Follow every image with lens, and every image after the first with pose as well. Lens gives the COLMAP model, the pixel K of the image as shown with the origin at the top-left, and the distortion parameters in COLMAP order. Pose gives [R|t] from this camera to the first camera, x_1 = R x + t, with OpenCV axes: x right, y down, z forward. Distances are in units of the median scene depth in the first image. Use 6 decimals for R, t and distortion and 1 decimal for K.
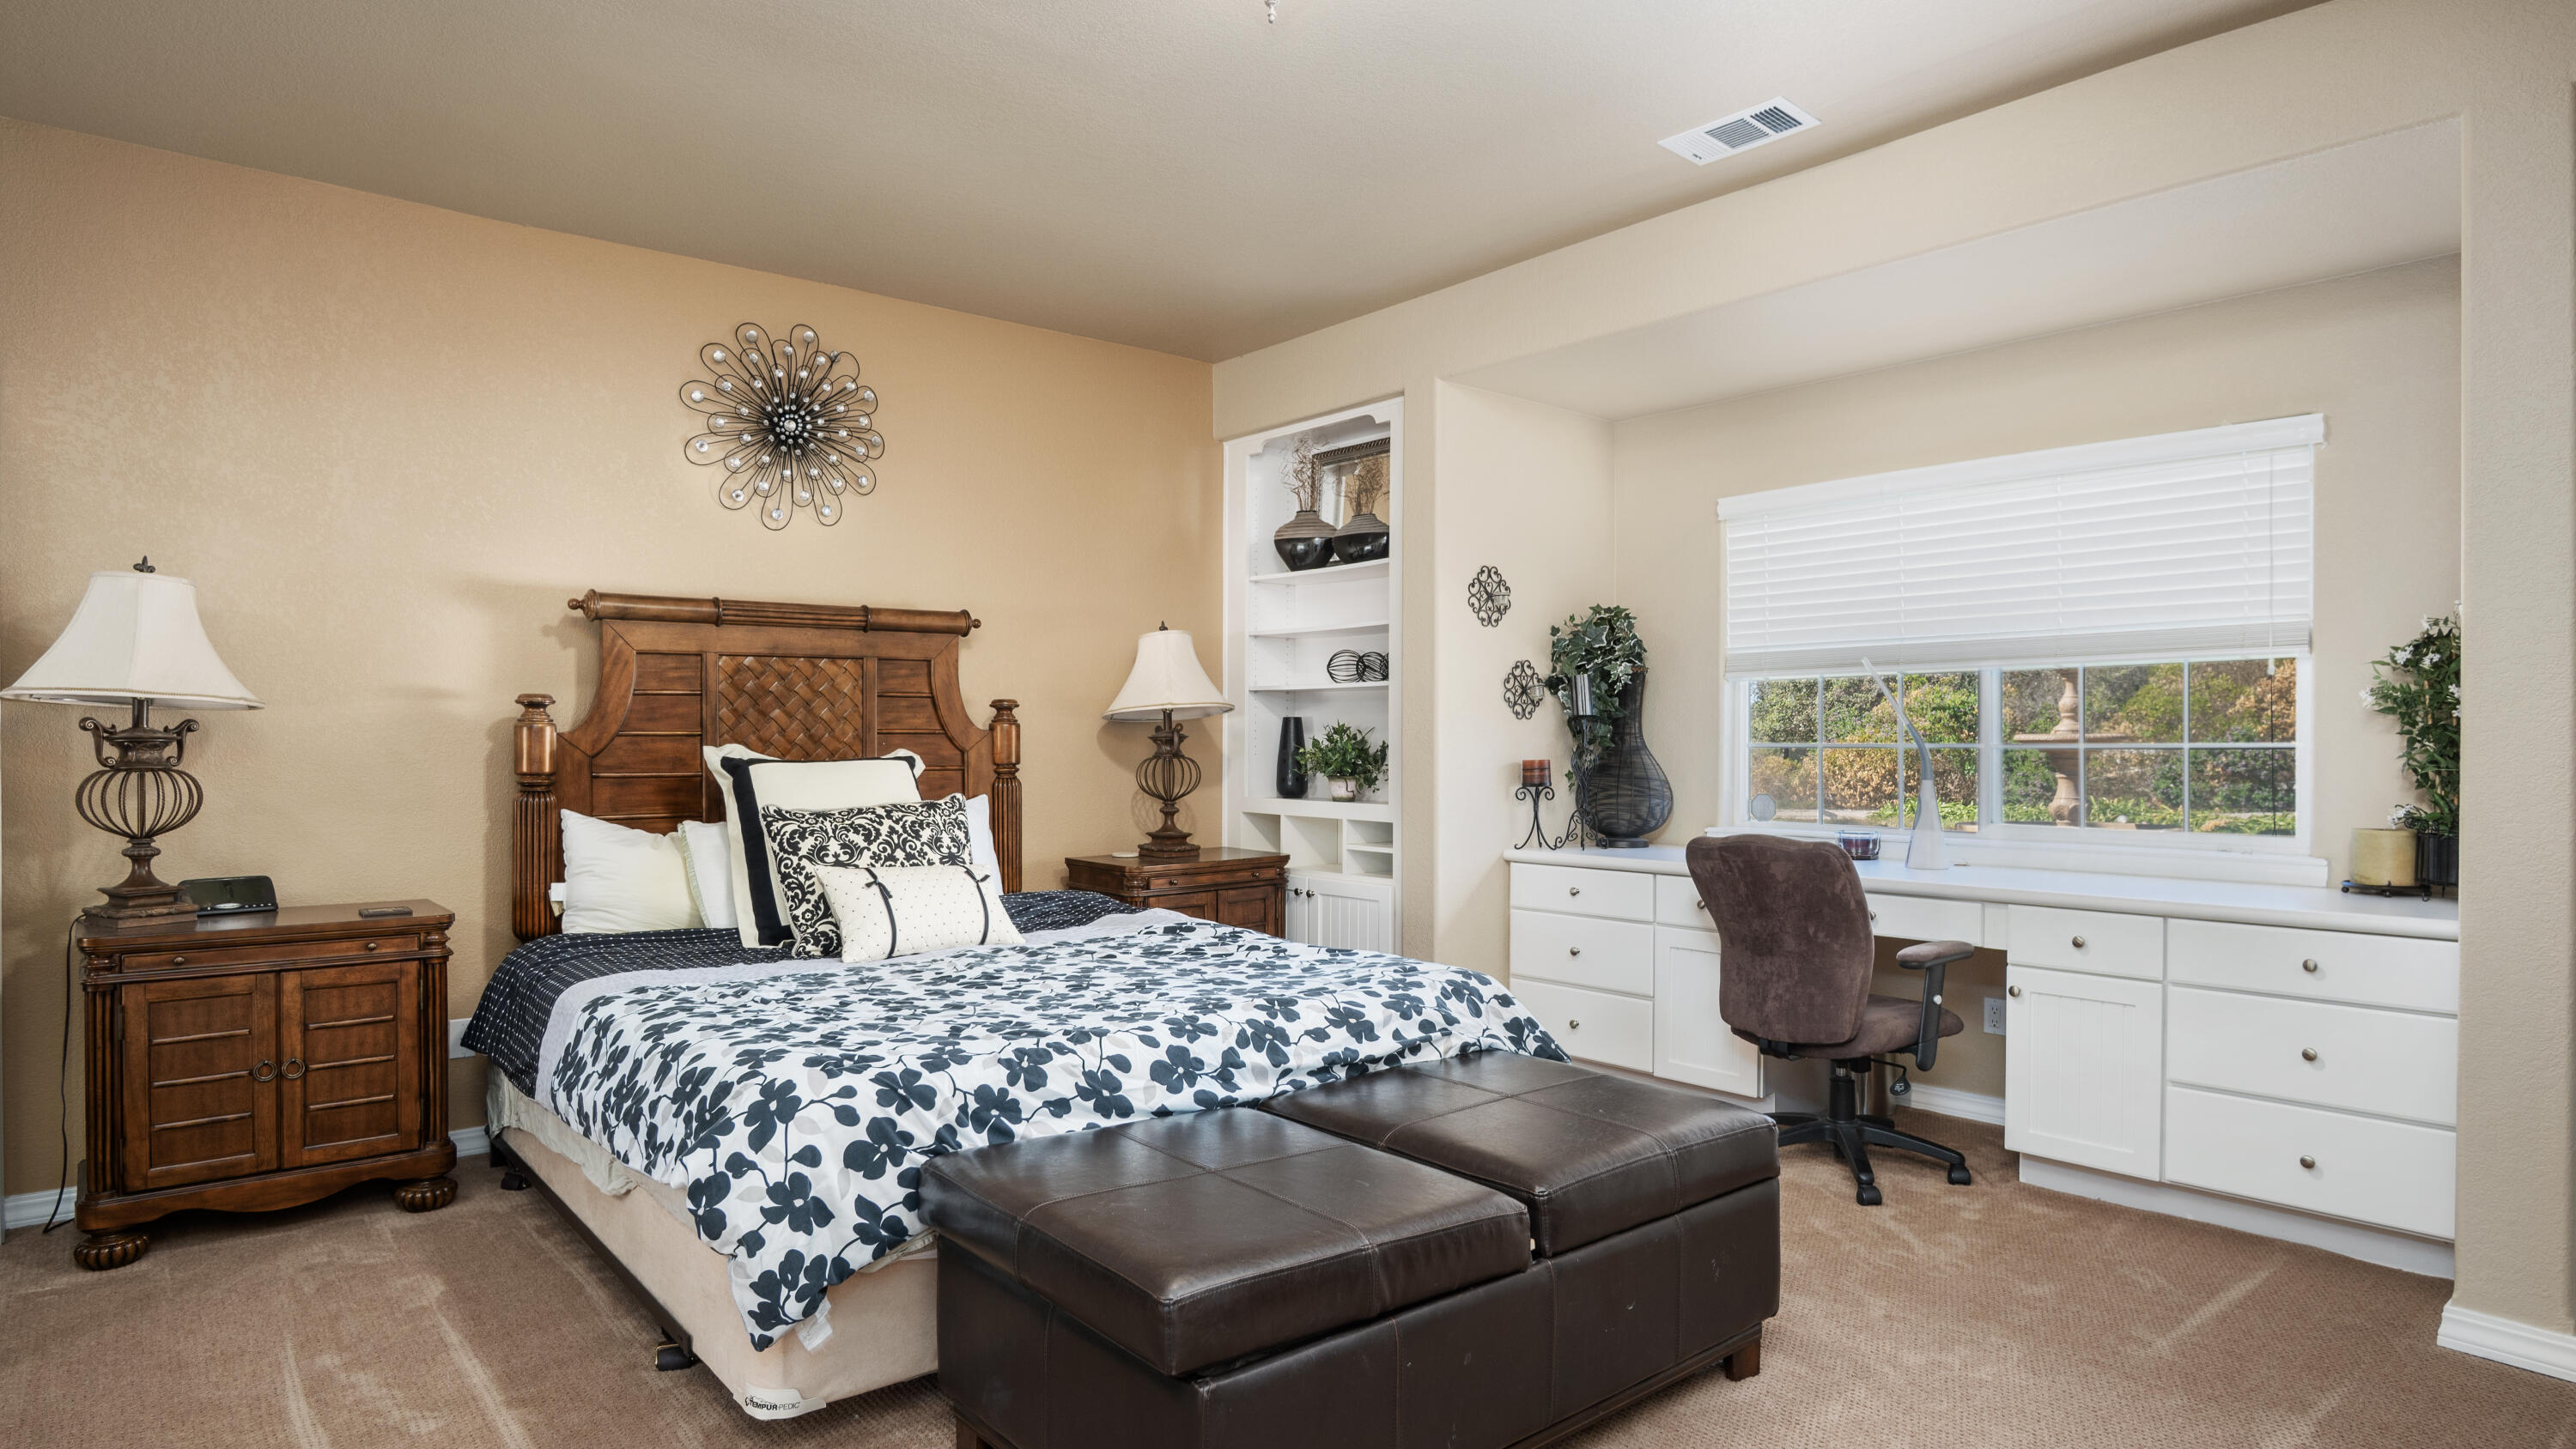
lens RADIAL K [[1409.1, 0, 1289.6], [0, 1409.1, 733.4], [0, 0, 1]] dist [-0.029309, 0.003586]
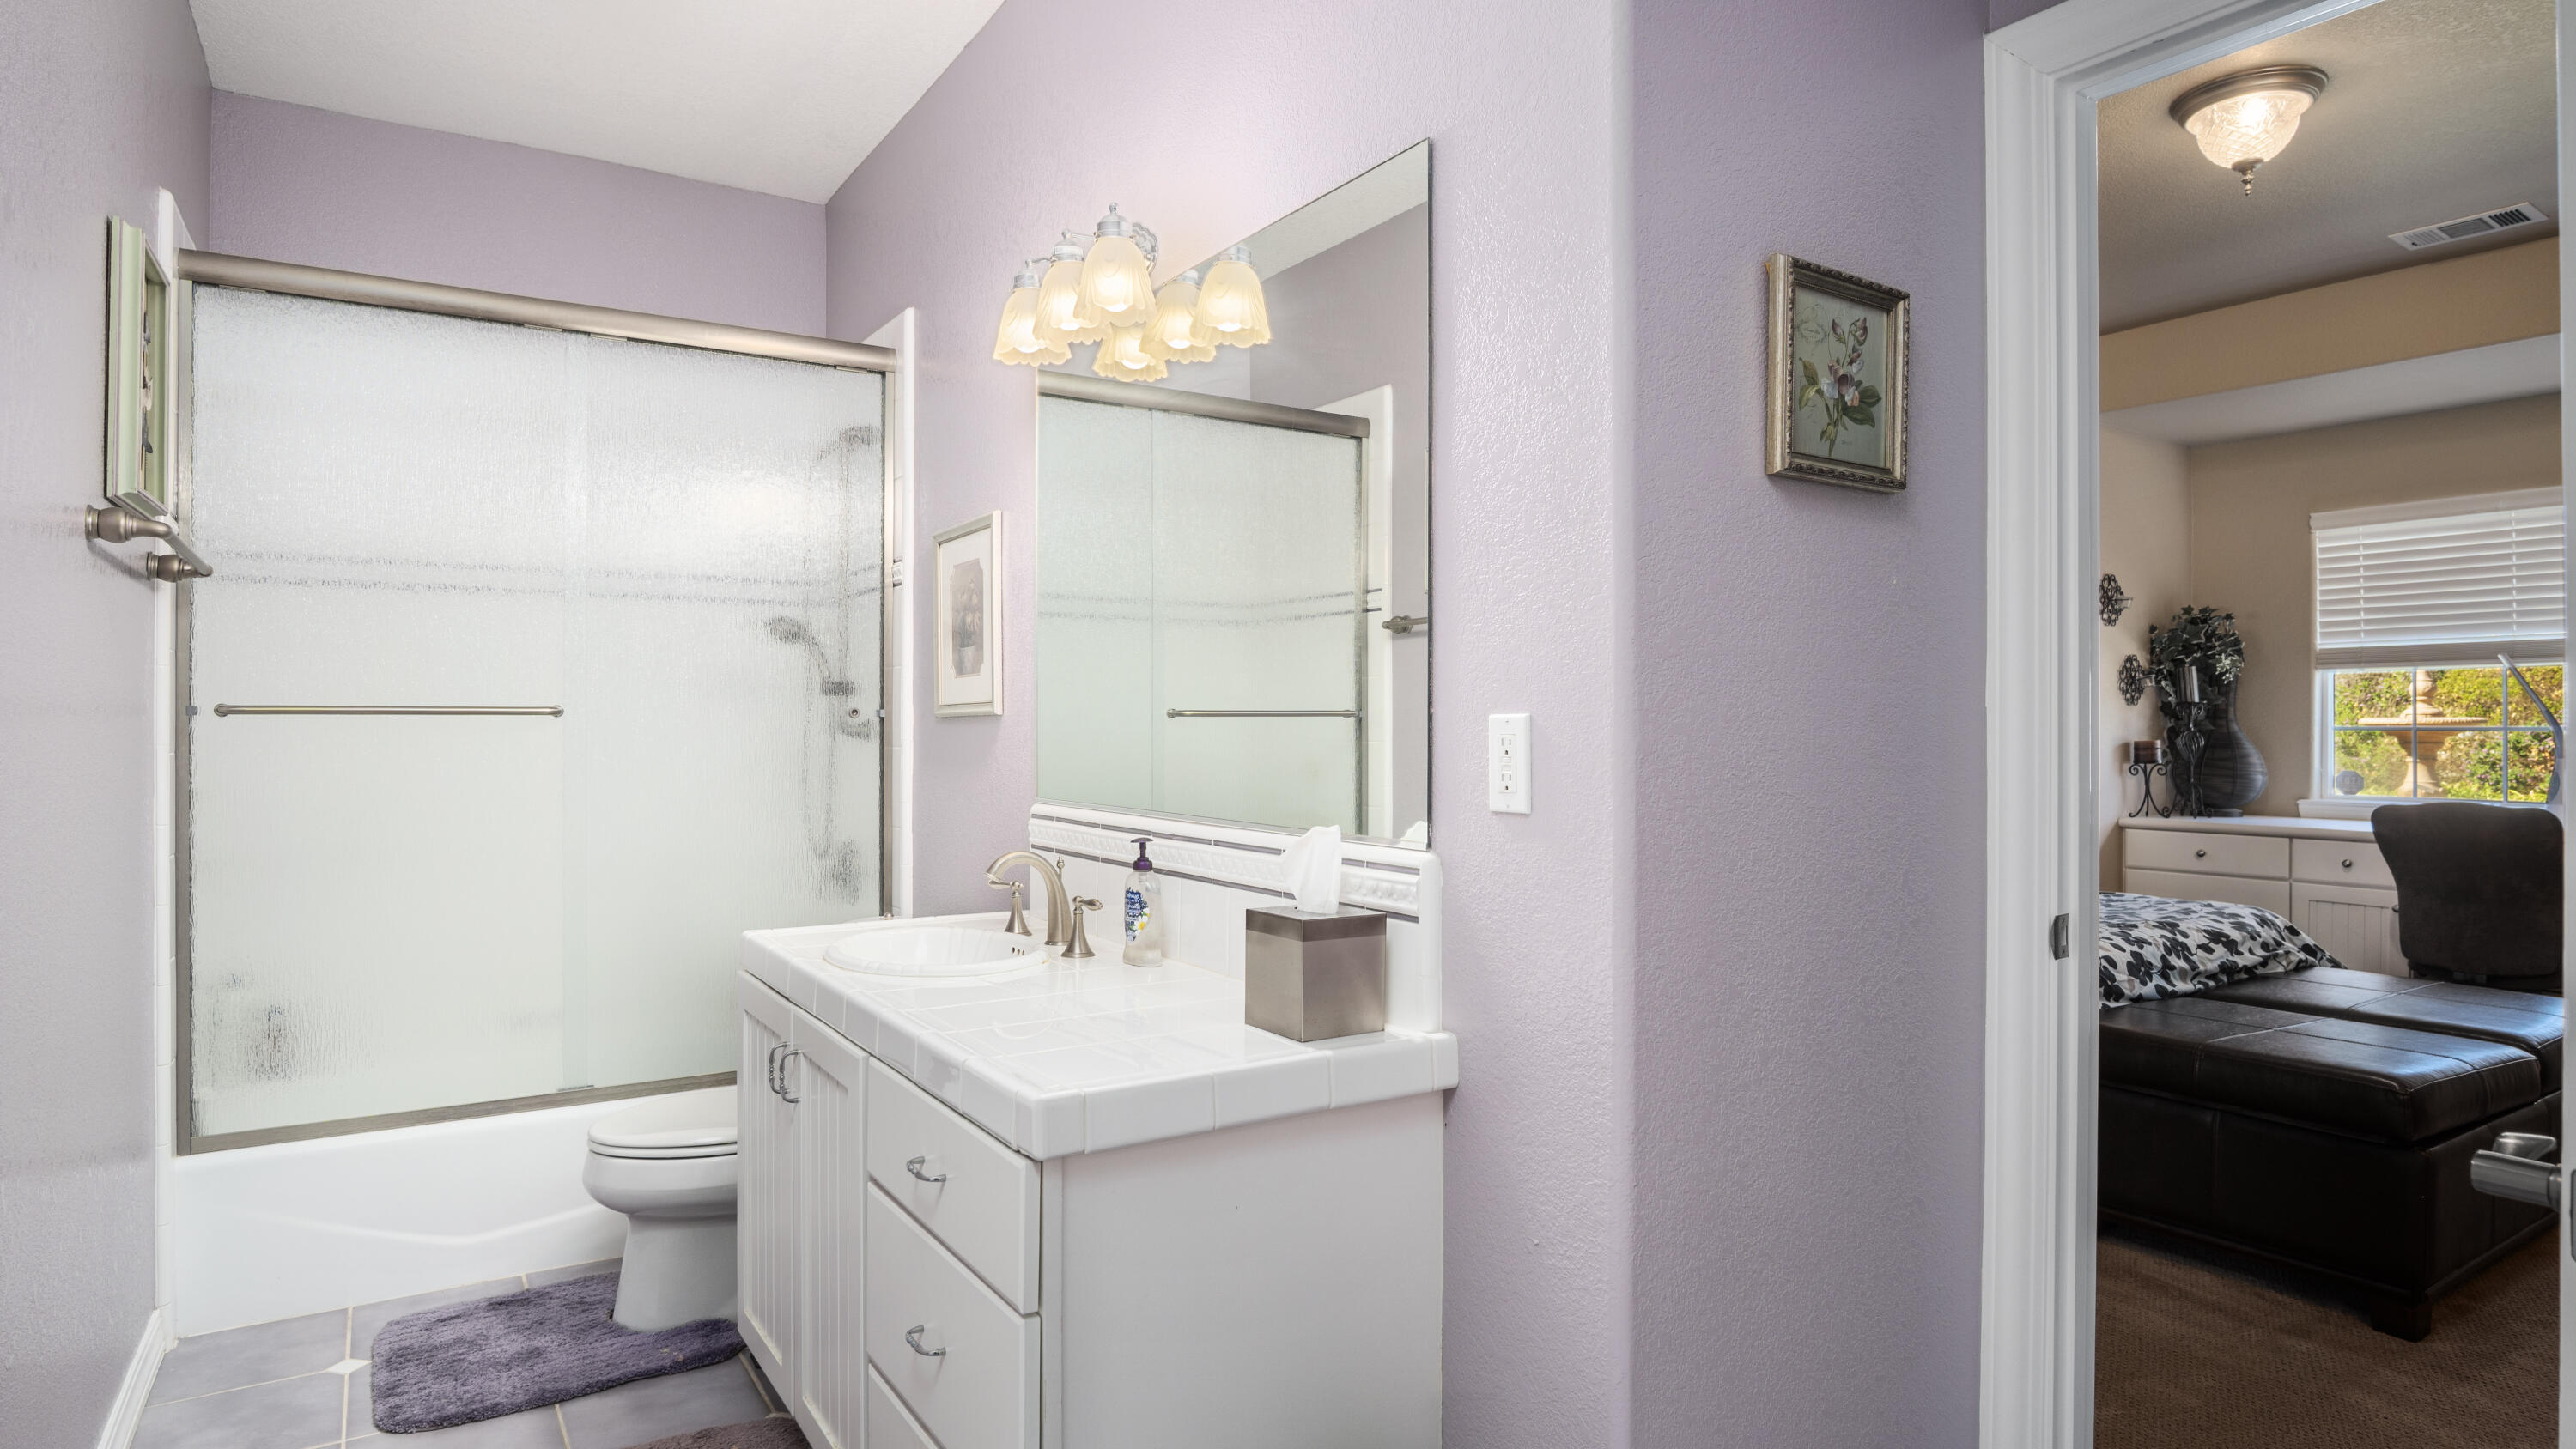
lens RADIAL K [[1409.1, 0, 1287.1], [0, 1409.1, 721.4], [0, 0, 1]] dist [-0.029309, 0.003586]
pose [[0.993457, 0.002967, -0.114167, -0.505788], [-0.002362, 0.999982, 0.005437, -0.001783], [0.114181, -0.005131, 0.993447, -0.284504]]
